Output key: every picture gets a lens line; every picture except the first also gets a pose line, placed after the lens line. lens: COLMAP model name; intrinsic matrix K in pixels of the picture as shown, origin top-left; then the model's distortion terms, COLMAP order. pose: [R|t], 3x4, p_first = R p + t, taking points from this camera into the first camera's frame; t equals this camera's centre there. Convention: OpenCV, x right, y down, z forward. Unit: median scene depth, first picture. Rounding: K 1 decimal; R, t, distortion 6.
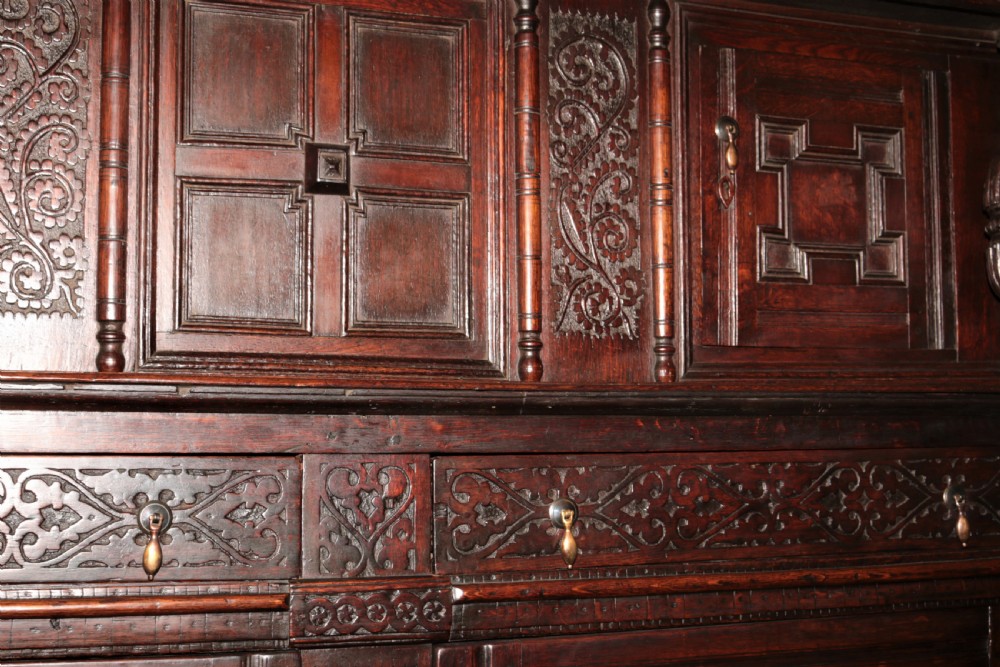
lens RADIAL K [[1498.9, 0, 500.0], [0, 1498.9, 333.5], [0, 0, 1]] dist [-0.063227, 0.037173]
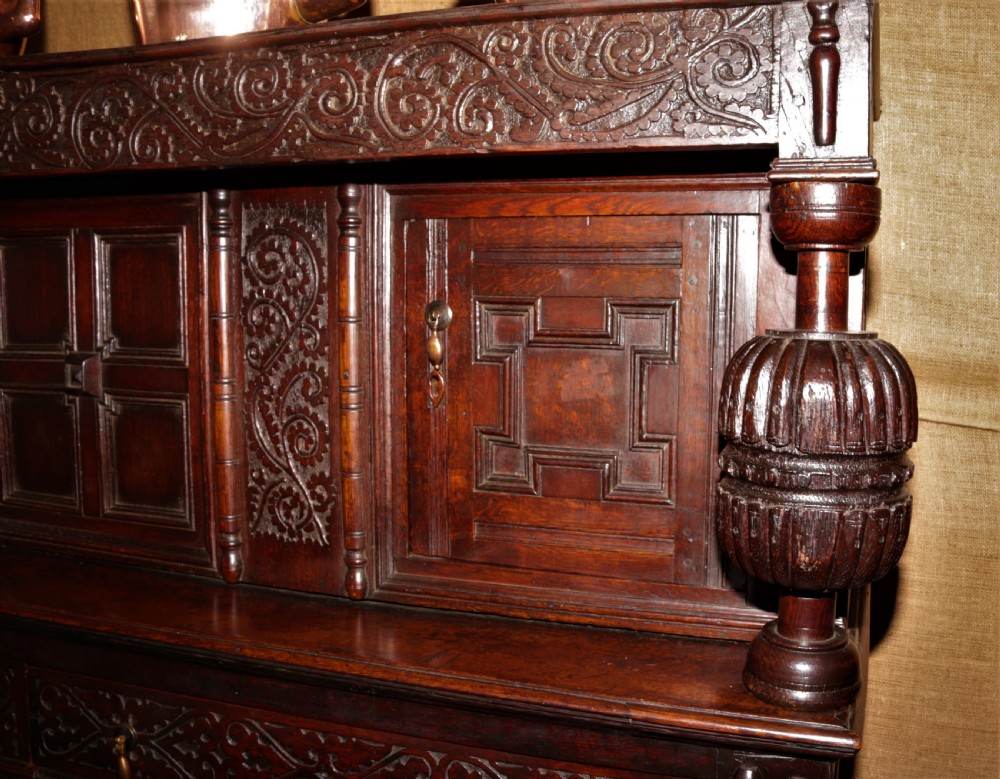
lens RADIAL K [[955.0, 0, 578.7], [0, 955.0, 388.0], [0, 0, 1]] dist [-0.154516, 0.107636]
pose [[0.771517, 0.076834, -0.631552, 0.643877], [0.033393, 0.986422, 0.160802, -0.205946], [0.635332, -0.145151, 0.758475, 0.708764]]
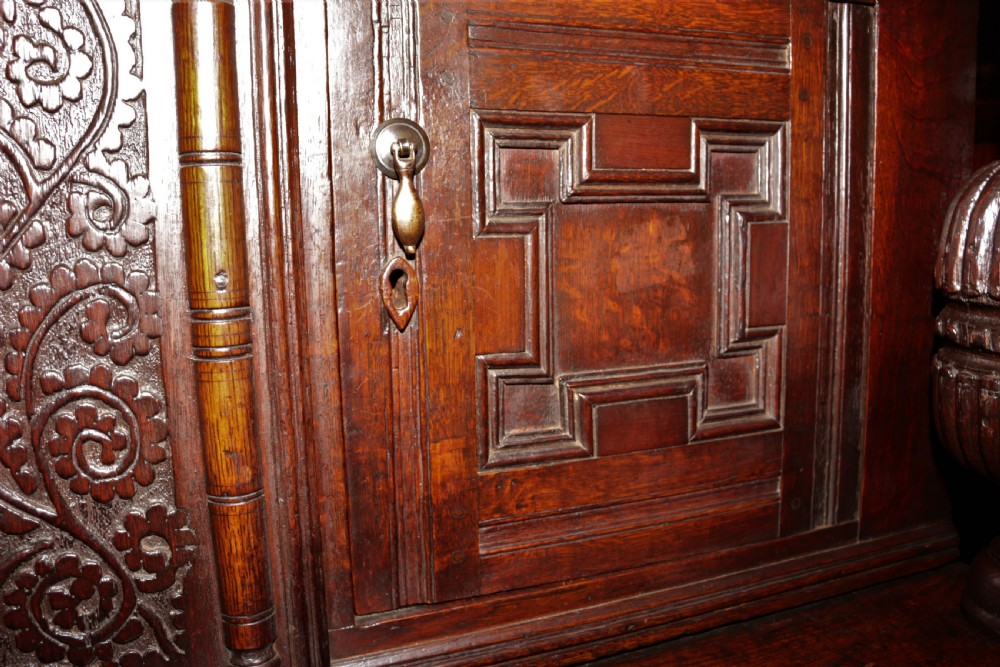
lens RADIAL K [[831.3, 0, 500.0], [0, 831.3, 333.5], [0, 0, 1]] dist [-0.161059, 0.116870]
pose [[0.999744, -0.017187, -0.014711, 0.208587], [0.020028, 0.974786, 0.222241, -0.155682], [0.010520, -0.222479, 0.974881, 0.851890]]
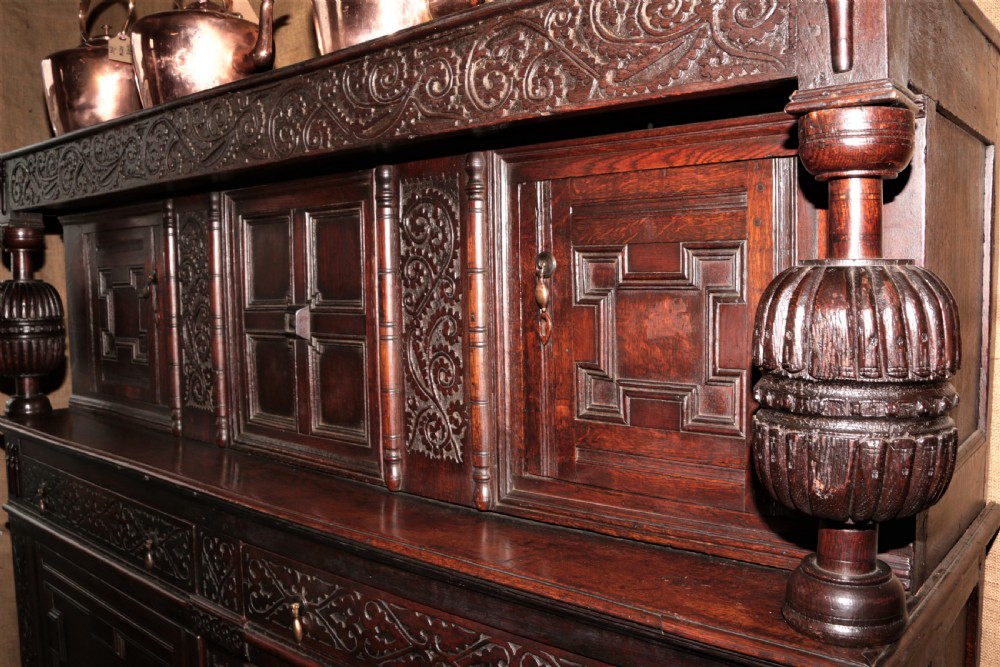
lens RADIAL K [[831.3, 0, 500.0], [0, 831.3, 333.5], [0, 0, 1]] dist [-0.161059, 0.116870]
pose [[0.470546, 0.057997, -0.880467, 0.711890], [0.083093, 0.990491, 0.109652, -0.175481], [0.878454, -0.124756, 0.461252, 0.806679]]
